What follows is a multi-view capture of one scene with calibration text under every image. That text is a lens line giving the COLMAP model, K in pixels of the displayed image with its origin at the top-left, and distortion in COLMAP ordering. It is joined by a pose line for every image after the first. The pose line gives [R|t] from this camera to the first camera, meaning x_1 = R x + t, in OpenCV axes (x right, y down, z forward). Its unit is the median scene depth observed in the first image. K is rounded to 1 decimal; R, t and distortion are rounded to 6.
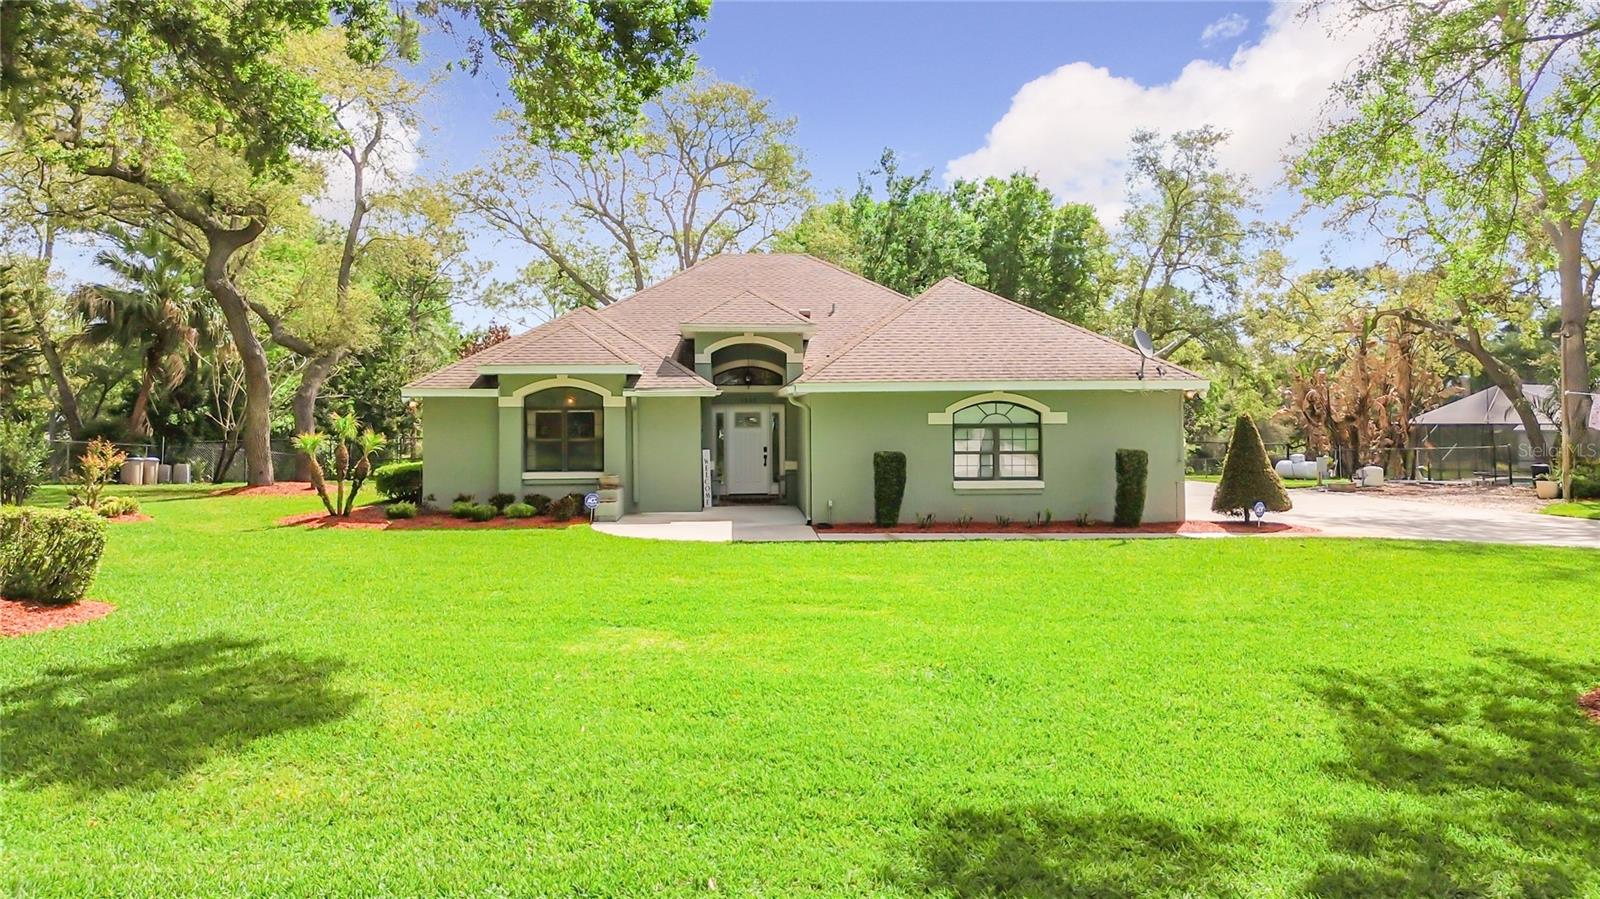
lens RADIAL K [[1125.8, 0, 800.0], [0, 1125.8, 449.5], [0, 0, 1]] dist [0.060653, -0.001065]
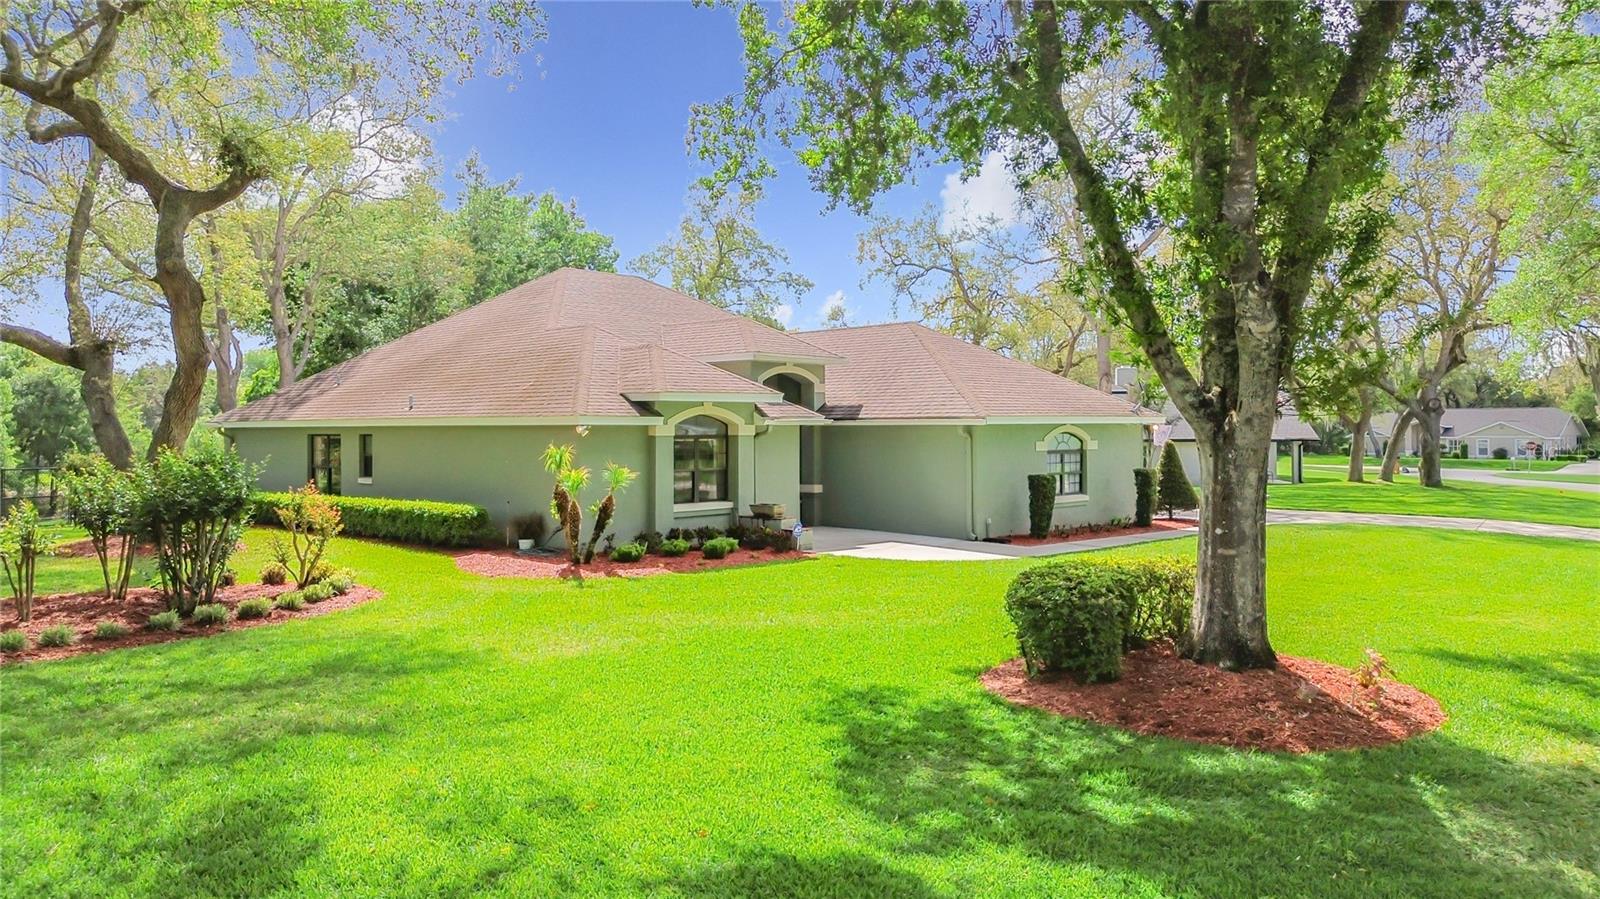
lens RADIAL K [[1125.8, 0, 800.0], [0, 1125.8, 449.5], [0, 0, 1]] dist [0.060653, -0.001065]
pose [[0.744867, -0.004404, 0.667198, -0.753496], [0.026762, 0.999371, -0.023281, -0.002021], [-0.666676, 0.035197, 0.744516, 0.234437]]
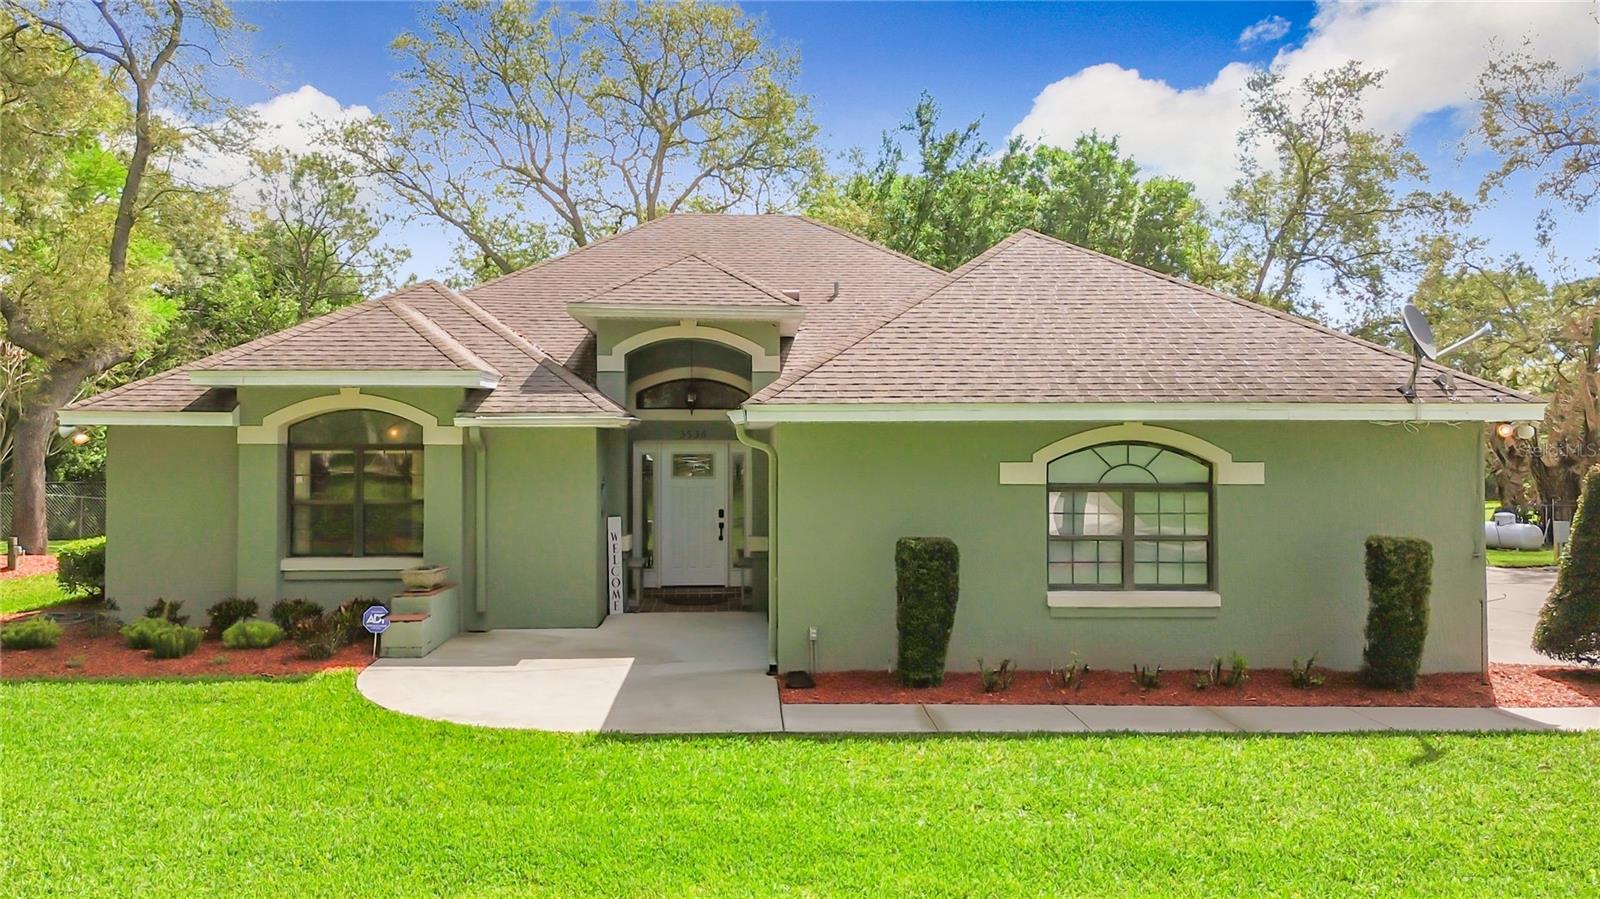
lens RADIAL K [[1176.5, 0, 825.2], [0, 1176.5, 452.2], [0, 0, 1]] dist [0.064305, -0.000458]
pose [[0.999983, 0.005846, -0.000425, 0.028008], [-0.005854, 0.999729, -0.022517, -0.021116], [0.000293, 0.022519, 0.999746, 0.388430]]
